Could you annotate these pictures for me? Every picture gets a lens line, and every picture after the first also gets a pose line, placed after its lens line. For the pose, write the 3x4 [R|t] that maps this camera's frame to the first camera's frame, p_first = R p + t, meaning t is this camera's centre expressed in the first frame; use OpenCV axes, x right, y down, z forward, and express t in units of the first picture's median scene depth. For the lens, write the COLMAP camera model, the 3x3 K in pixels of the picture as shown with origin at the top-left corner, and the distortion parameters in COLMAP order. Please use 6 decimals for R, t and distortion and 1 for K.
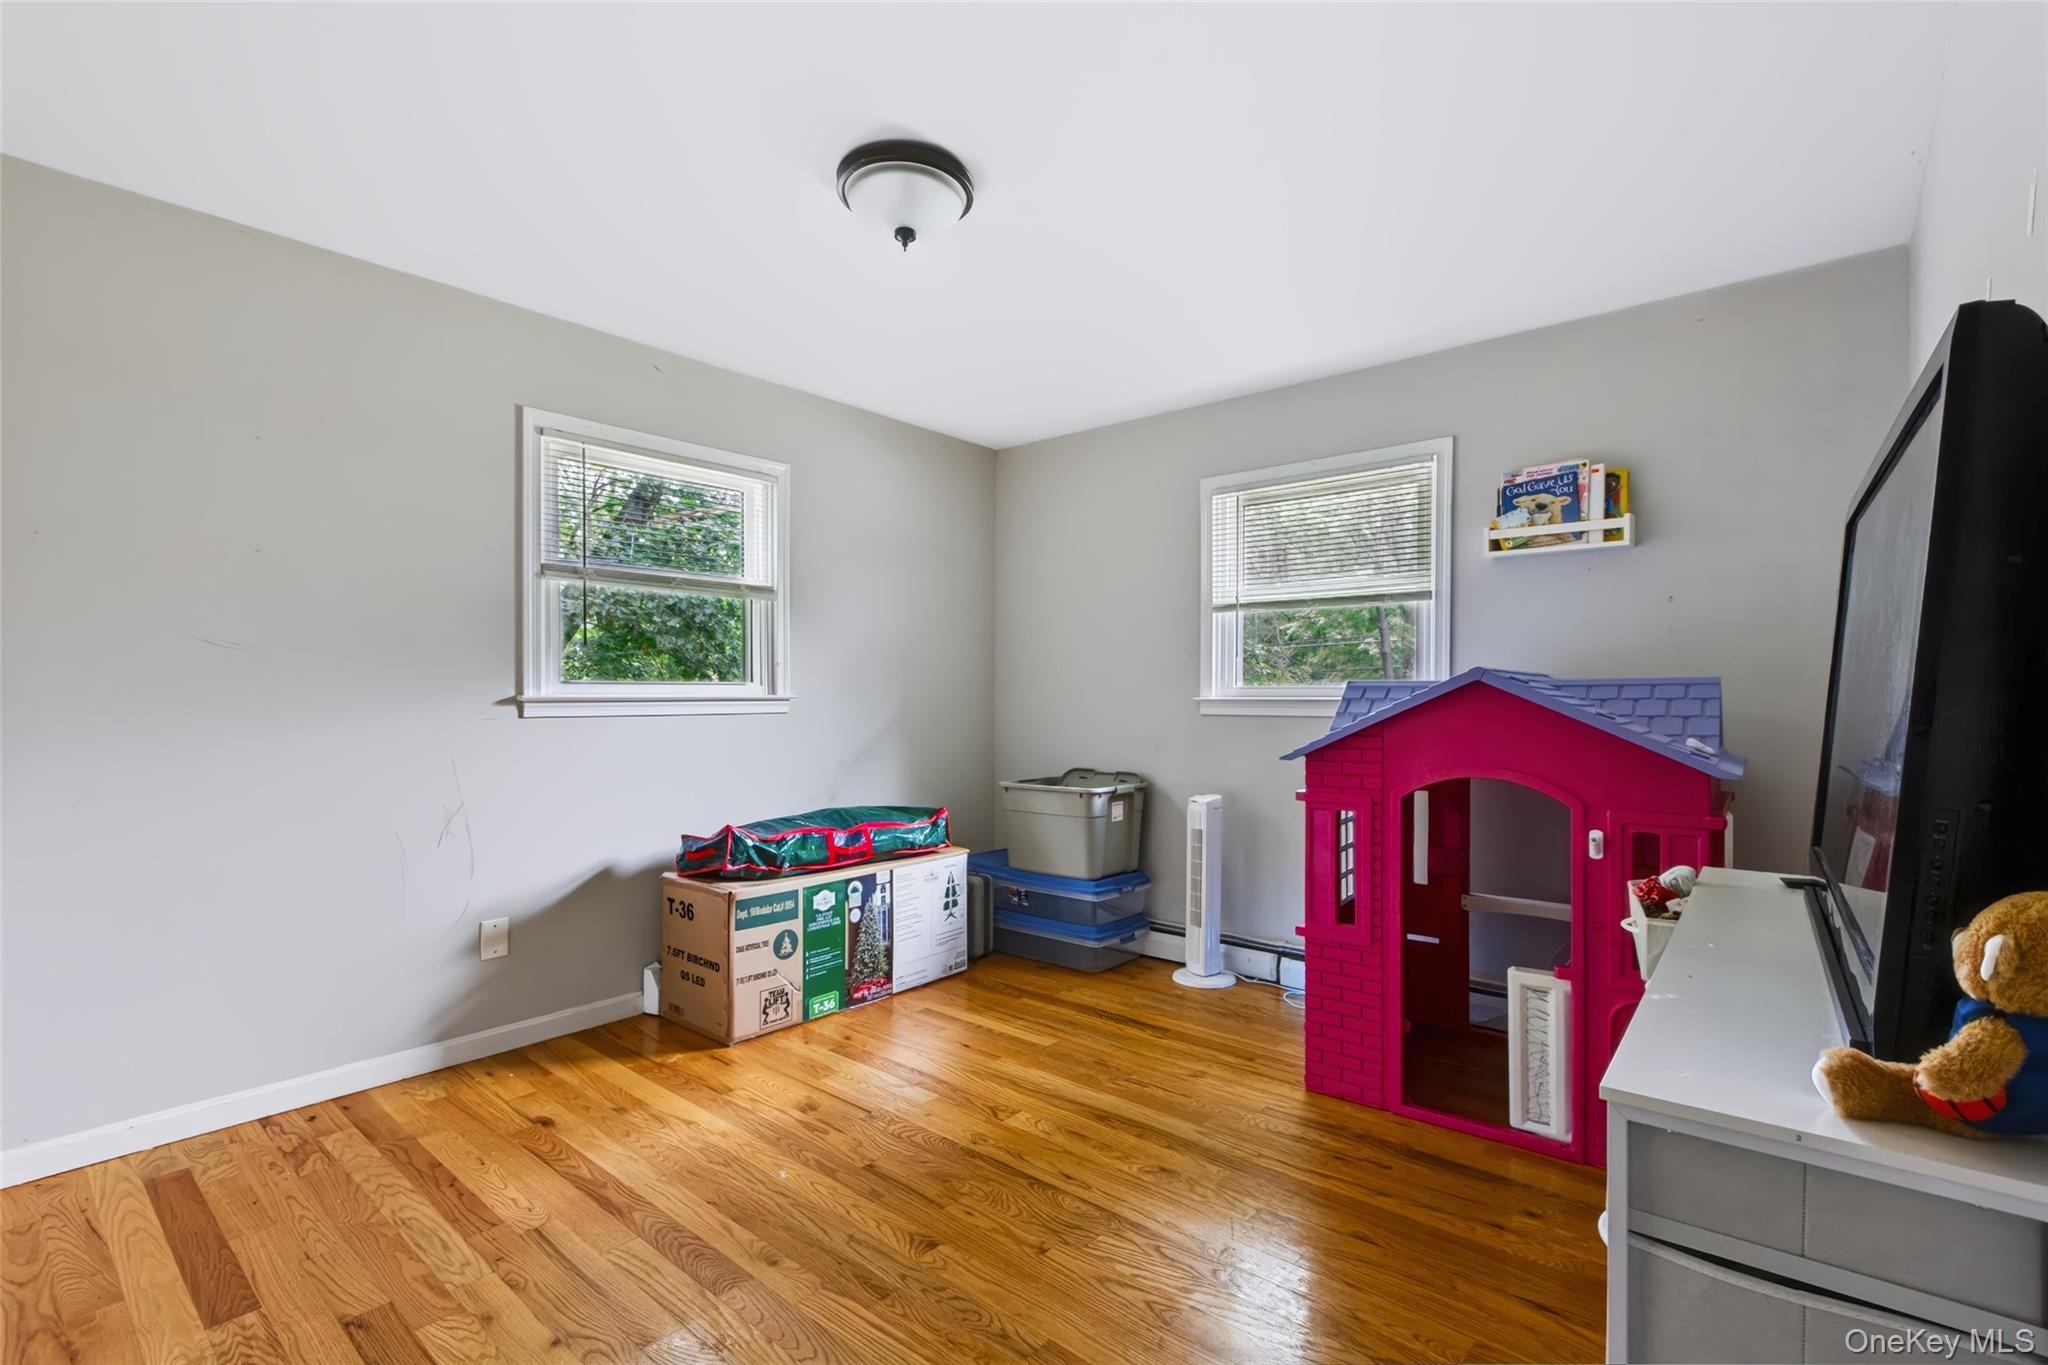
lens RADIAL K [[944.5, 0, 1027.6], [0, 944.5, 682.0], [0, 0, 1]] dist [0.004774, 0.000160]
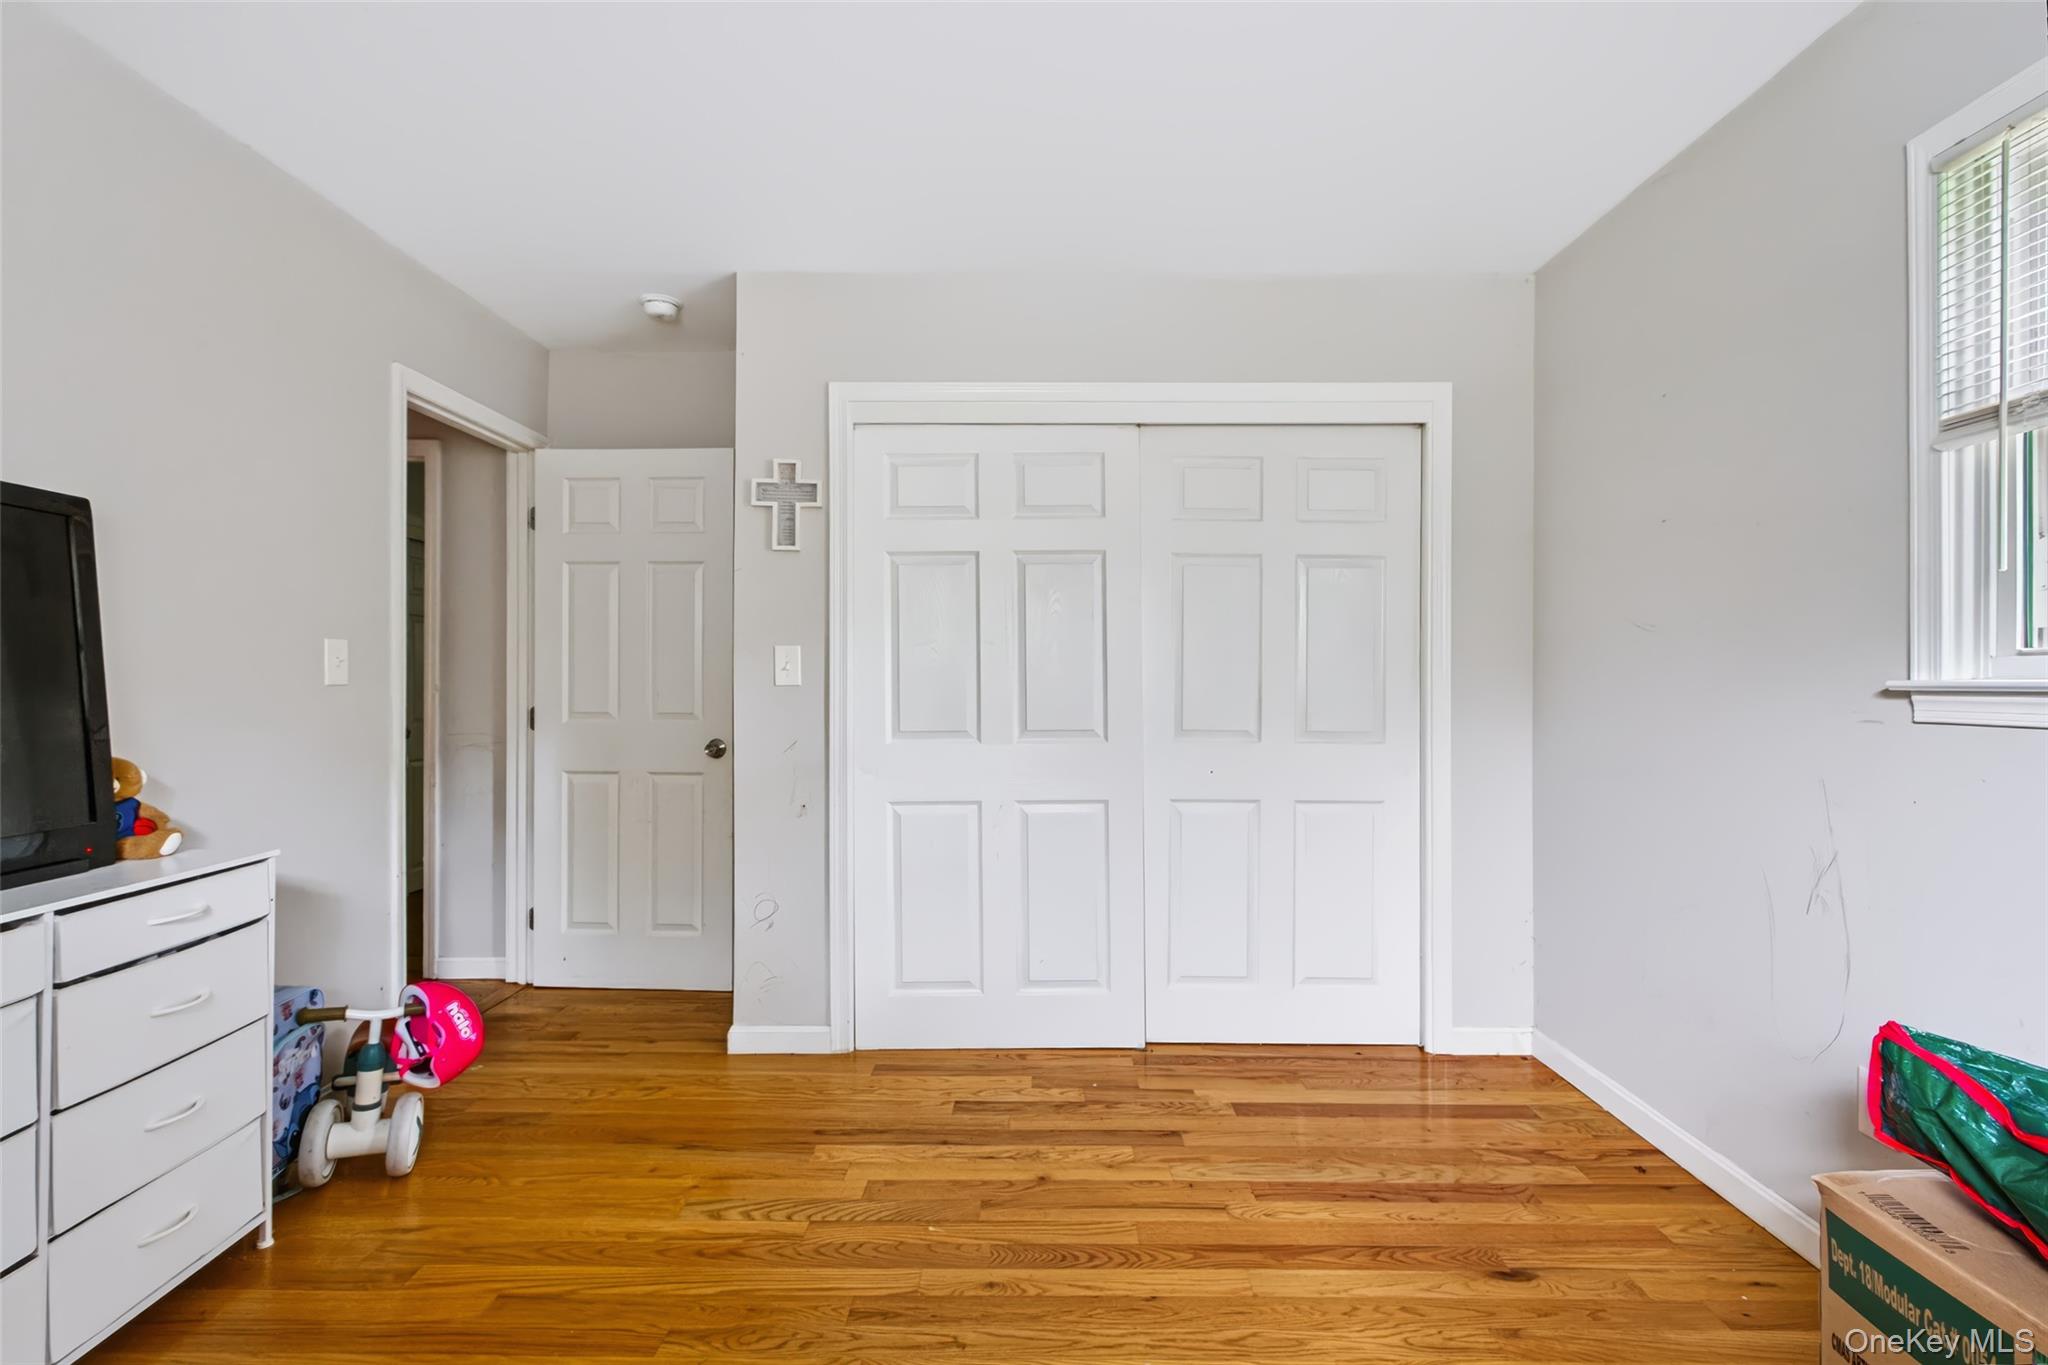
lens RADIAL K [[944.5, 0, 1027.6], [0, 944.5, 682.0], [0, 0, 1]] dist [0.004774, 0.000160]
pose [[-0.763635, -0.001394, -0.645647, 0.259344], [0.005429, 0.999948, -0.008580, 0.022352], [0.645625, -0.010058, -0.763588, 1.461629]]
